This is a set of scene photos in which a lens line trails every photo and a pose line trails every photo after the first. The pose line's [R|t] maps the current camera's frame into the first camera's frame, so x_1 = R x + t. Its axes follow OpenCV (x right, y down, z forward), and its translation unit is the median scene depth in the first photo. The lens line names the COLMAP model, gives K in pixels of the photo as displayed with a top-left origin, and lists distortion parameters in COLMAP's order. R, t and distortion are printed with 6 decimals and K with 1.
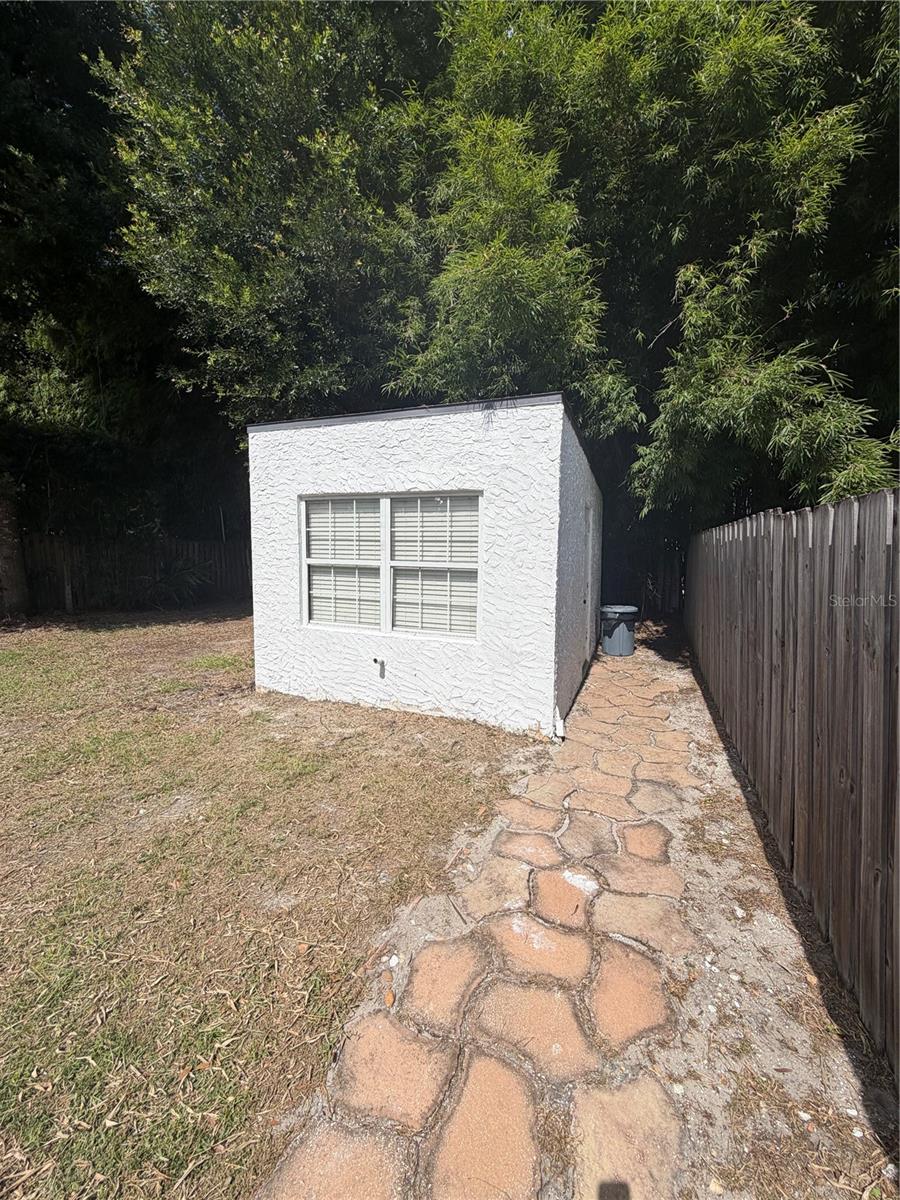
lens RADIAL K [[481.4, 0, 448.5], [0, 481.4, 596.6], [0, 0, 1]] dist [0.000352, 0.000372]
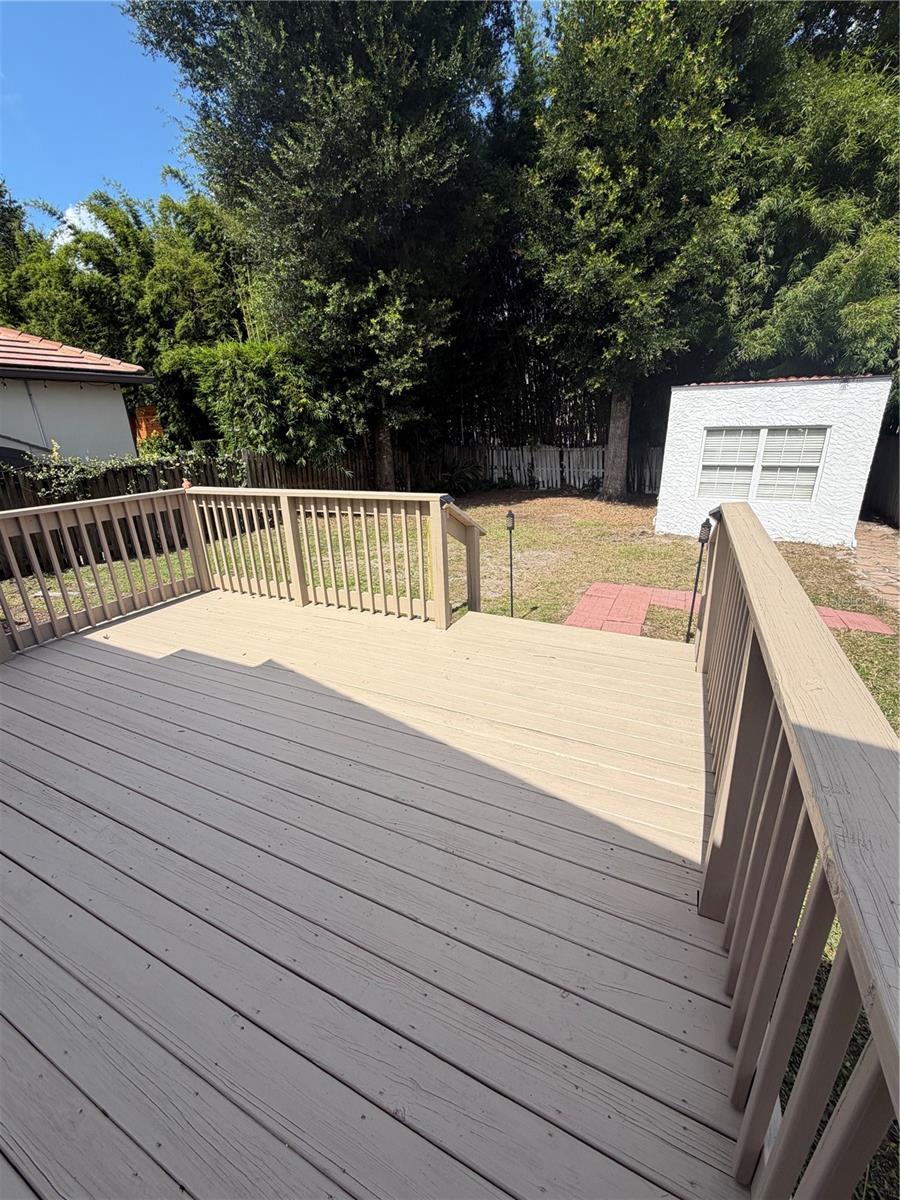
lens RADIAL K [[481.4, 0, 448.7], [0, 481.4, 595.8], [0, 0, 1]] dist [0.000352, 0.000372]
pose [[0.995342, 0.002651, -0.096371, -2.008440], [0.018385, 0.976058, 0.216733, 0.013170], [0.094638, -0.217495, 0.971463, -1.902462]]
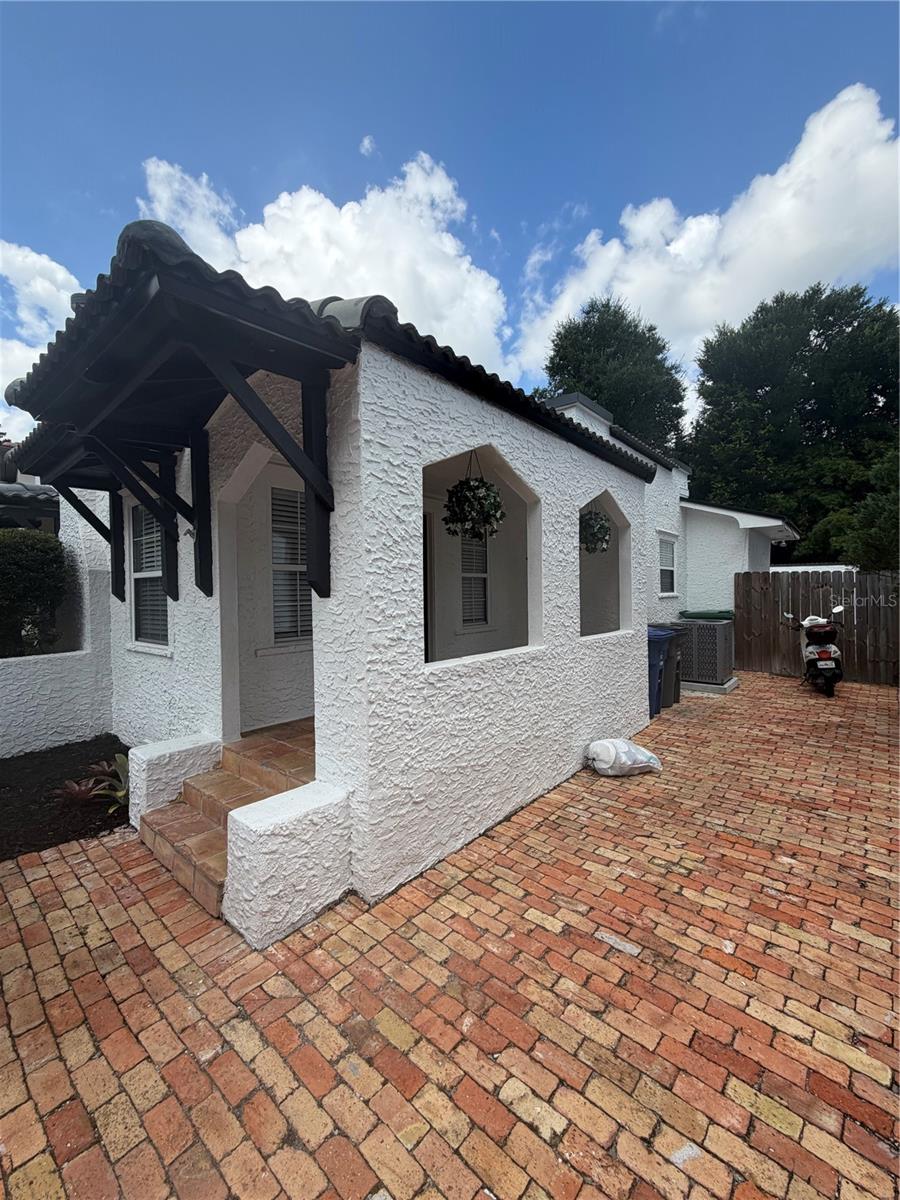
lens RADIAL K [[481.4, 0, 446.3], [0, 481.4, 594.3], [0, 0, 1]] dist [0.000352, 0.000372]
pose [[0.938527, -0.013350, -0.344949, -2.830773], [-0.023748, 0.994388, -0.103096, 0.671699], [0.344389, 0.104950, 0.932942, -6.684574]]
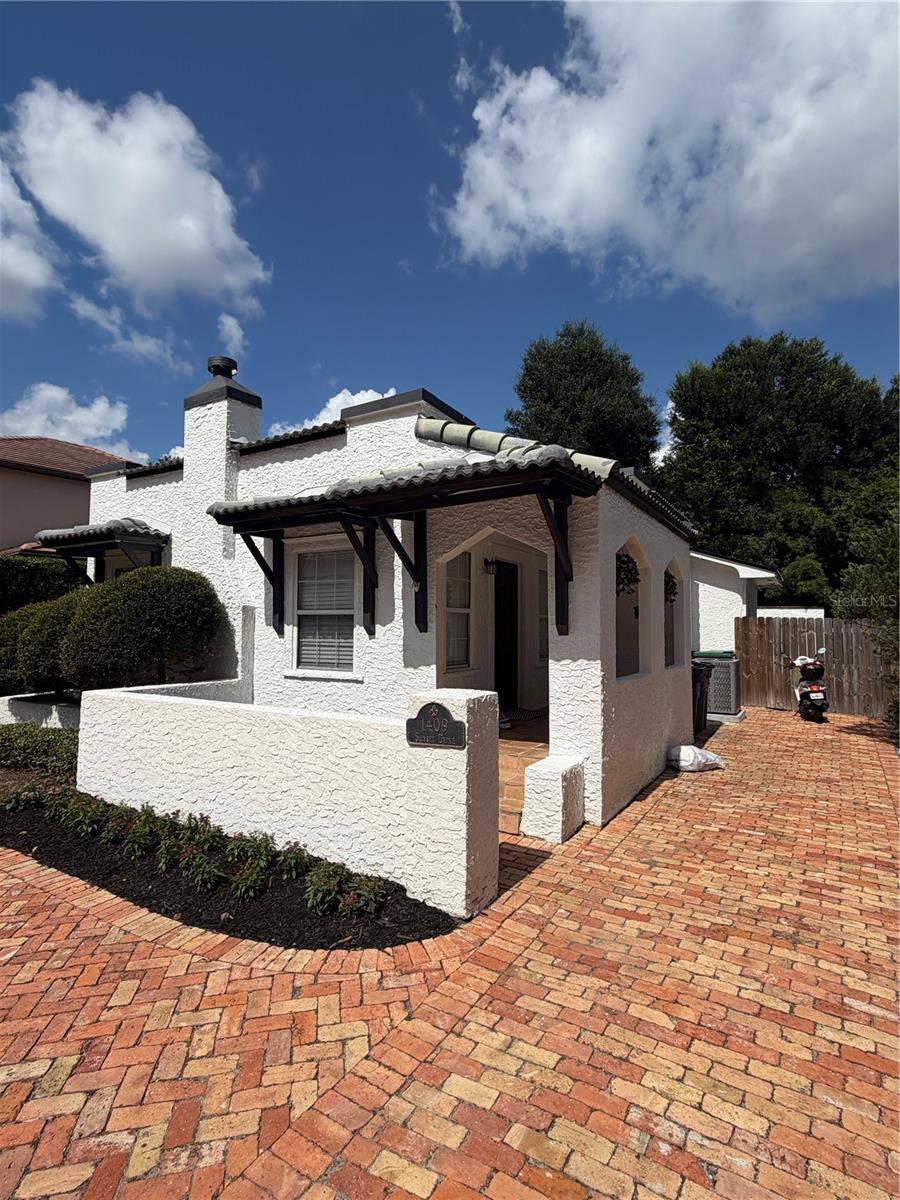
lens RADIAL K [[594.8, 0, 448.8], [0, 594.8, 595.7], [0, 0, 1]] dist [-0.000737, 0.001104]
pose [[0.981557, -0.006290, -0.191068, -3.332416], [-0.025619, 0.986115, -0.164078, 0.766608], [0.189447, 0.165947, 0.967766, -7.665800]]
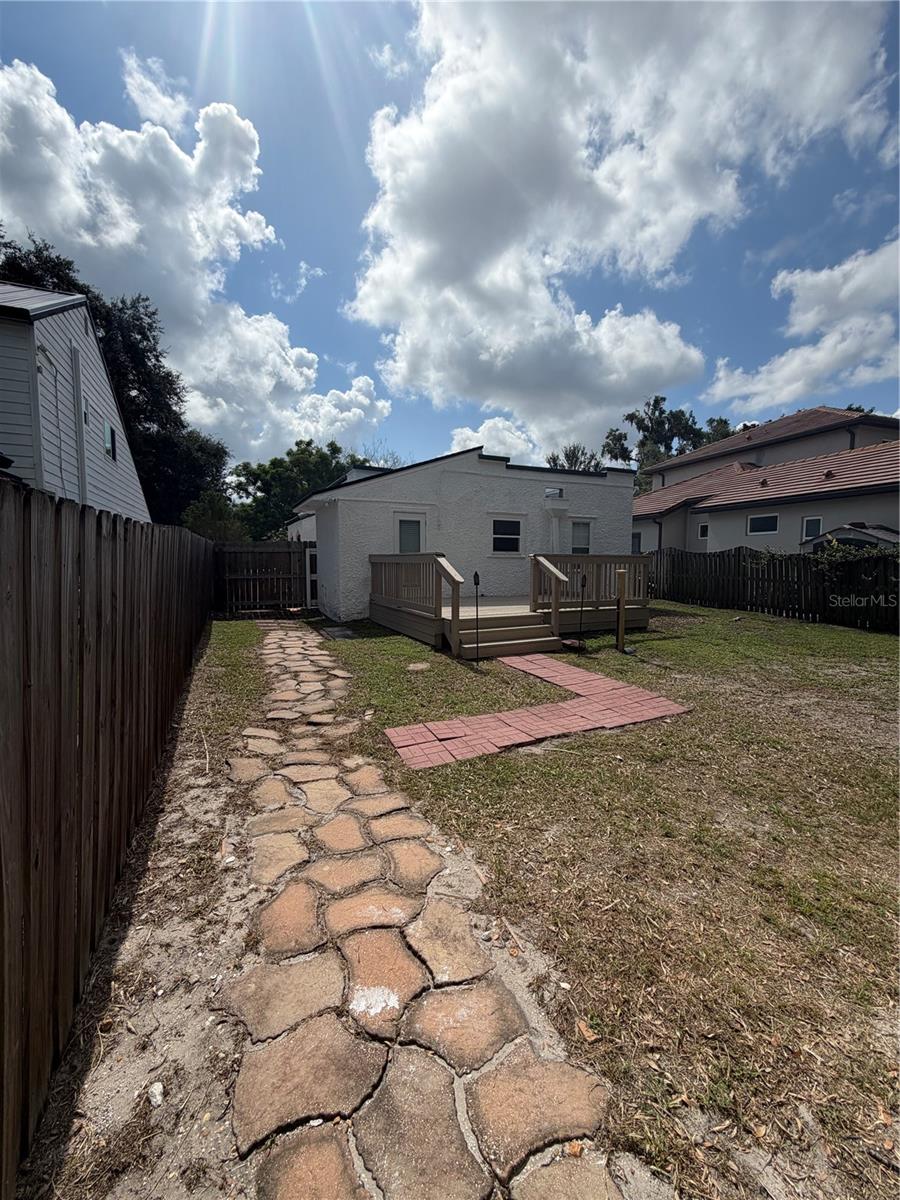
lens RADIAL K [[481.4, 0, 452.6], [0, 481.4, 596.3], [0, 0, 1]] dist [0.000352, 0.000372]
pose [[-0.686733, 0.048566, -0.725286, 0.636597], [-0.088897, 0.984665, 0.150106, -0.142557], [0.721454, 0.167558, -0.671885, 1.345221]]
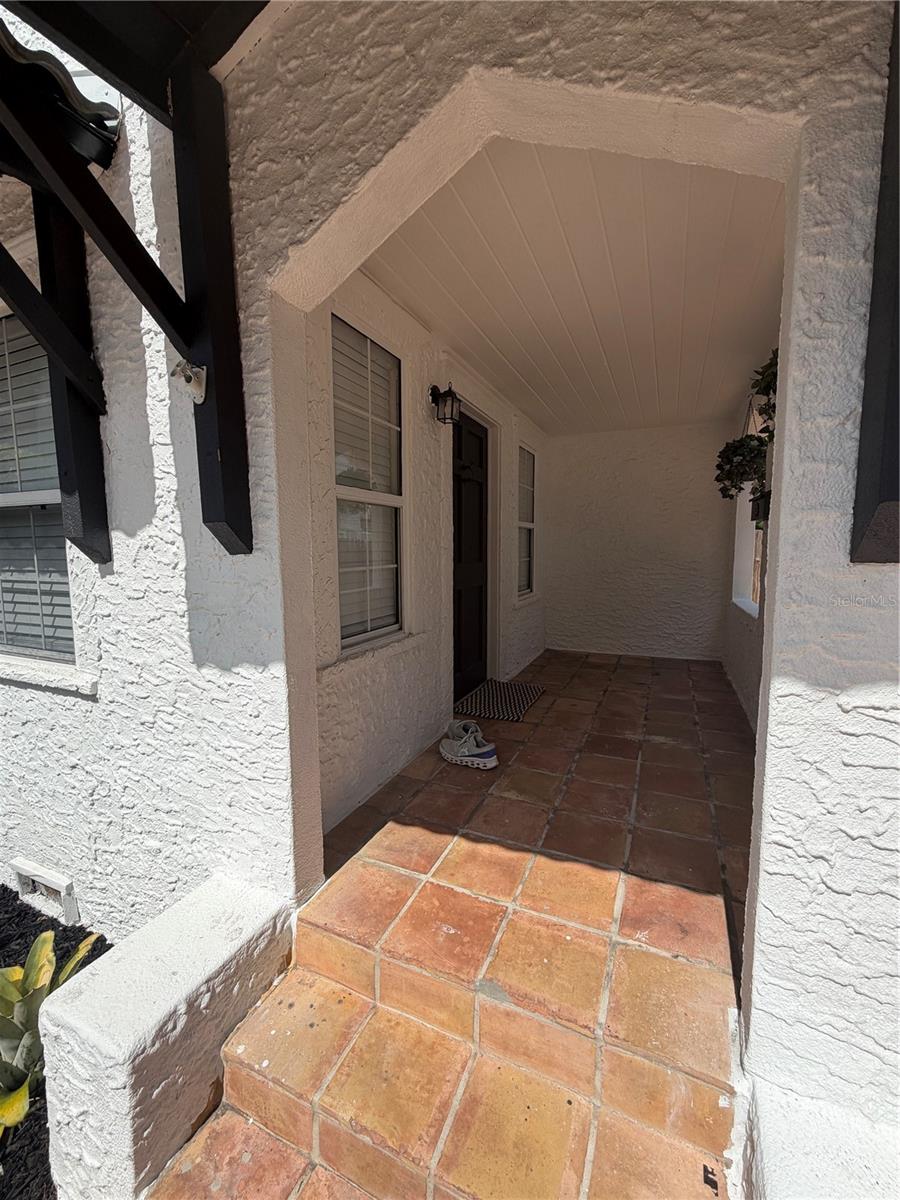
lens RADIAL K [[481.4, 0, 452.1], [0, 481.4, 596.2], [0, 0, 1]] dist [0.000352, 0.000372]
pose [[0.998030, 0.000352, -0.062730, -3.554387], [-0.001163, 0.999916, -0.012897, 0.614370], [0.062721, 0.012945, 0.997947, -6.226674]]
